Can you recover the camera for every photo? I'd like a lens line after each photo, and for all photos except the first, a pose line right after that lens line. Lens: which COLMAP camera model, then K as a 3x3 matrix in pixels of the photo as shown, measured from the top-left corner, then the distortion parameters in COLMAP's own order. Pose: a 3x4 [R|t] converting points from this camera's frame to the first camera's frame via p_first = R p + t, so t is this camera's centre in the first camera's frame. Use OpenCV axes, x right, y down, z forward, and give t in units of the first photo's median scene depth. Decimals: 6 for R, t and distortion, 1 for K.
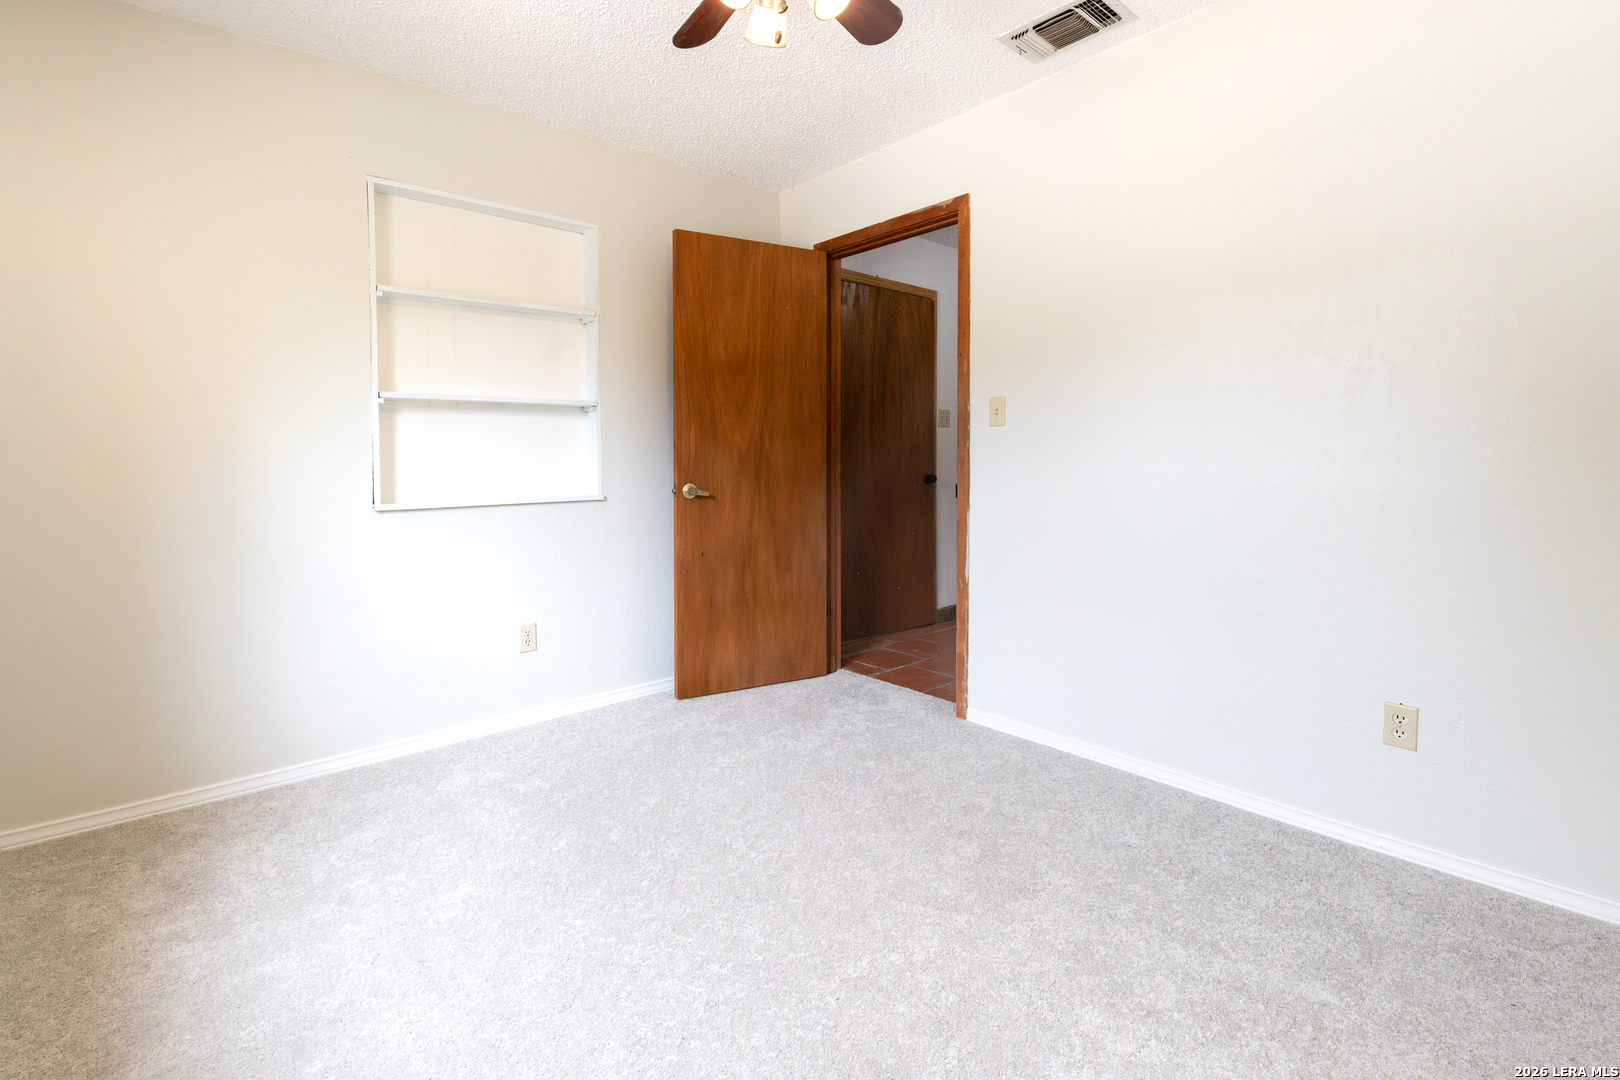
lens RADIAL K [[721.0, 0, 805.8], [0, 721.0, 493.5], [0, 0, 1]] dist [0.000020, -0.009278]
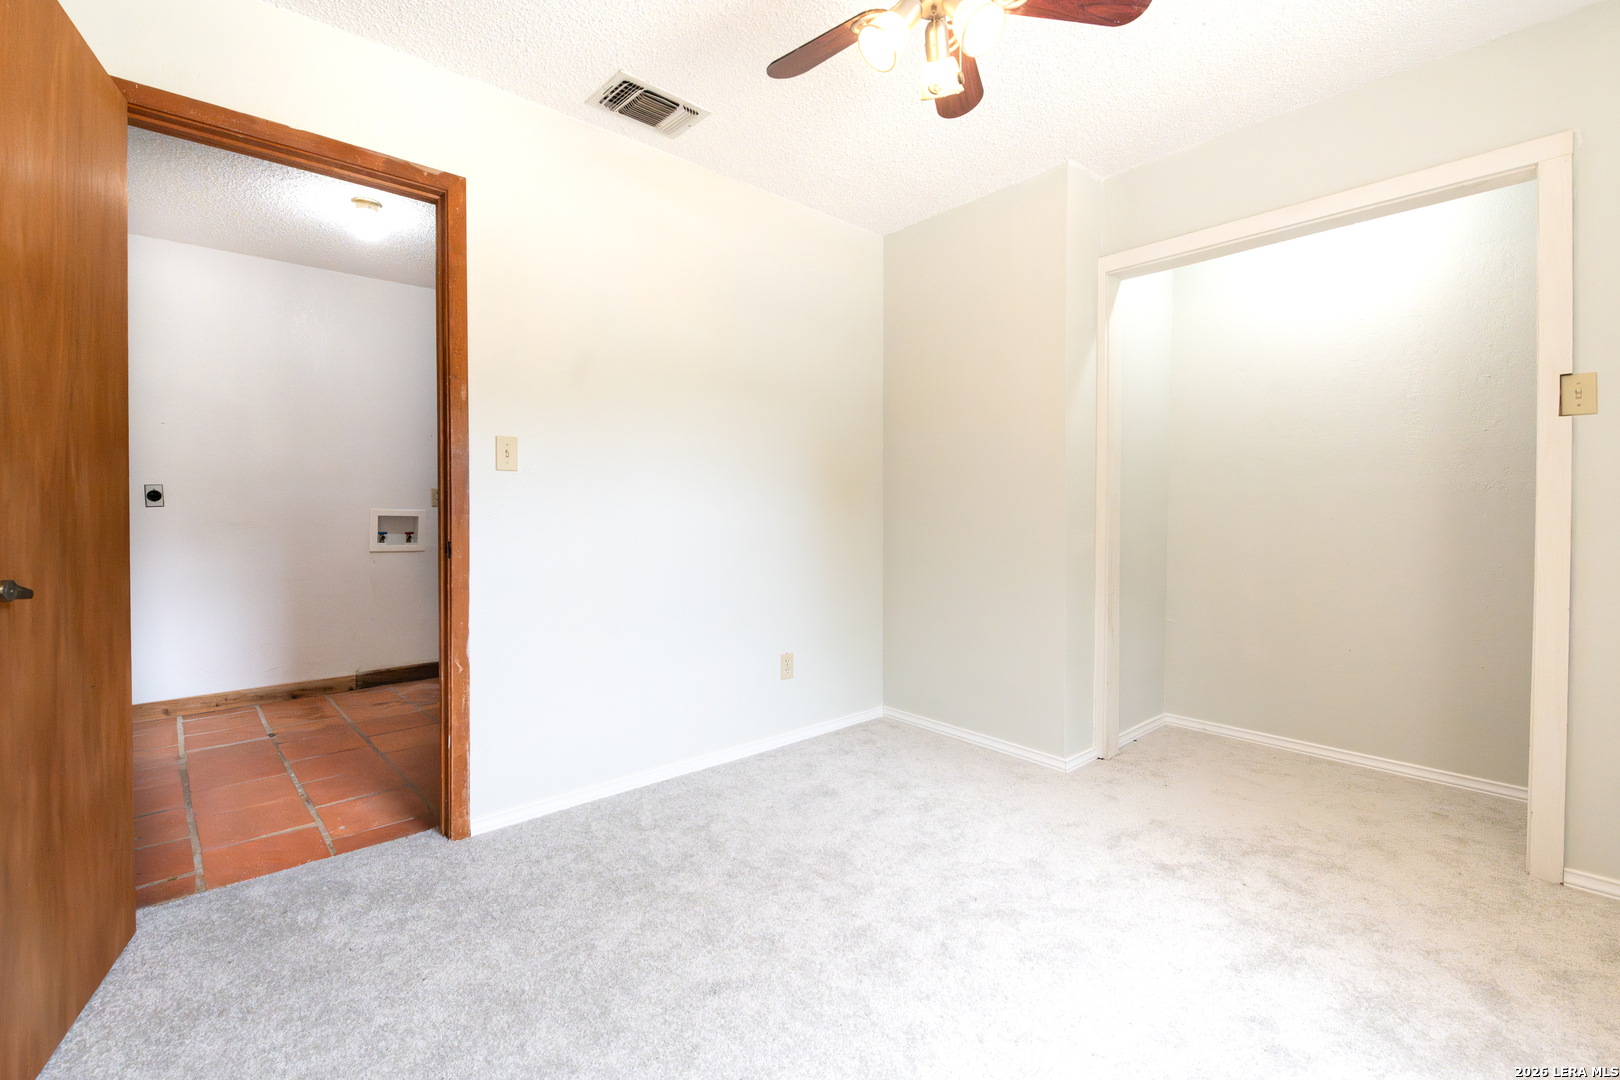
lens RADIAL K [[721.0, 0, 805.8], [0, 721.0, 493.5], [0, 0, 1]] dist [0.000020, -0.009278]
pose [[-0.008858, 0.016532, 0.999824, -0.575175], [0.041552, 0.999006, -0.016150, -0.032321], [-0.999097, 0.041402, -0.009536, 0.631687]]
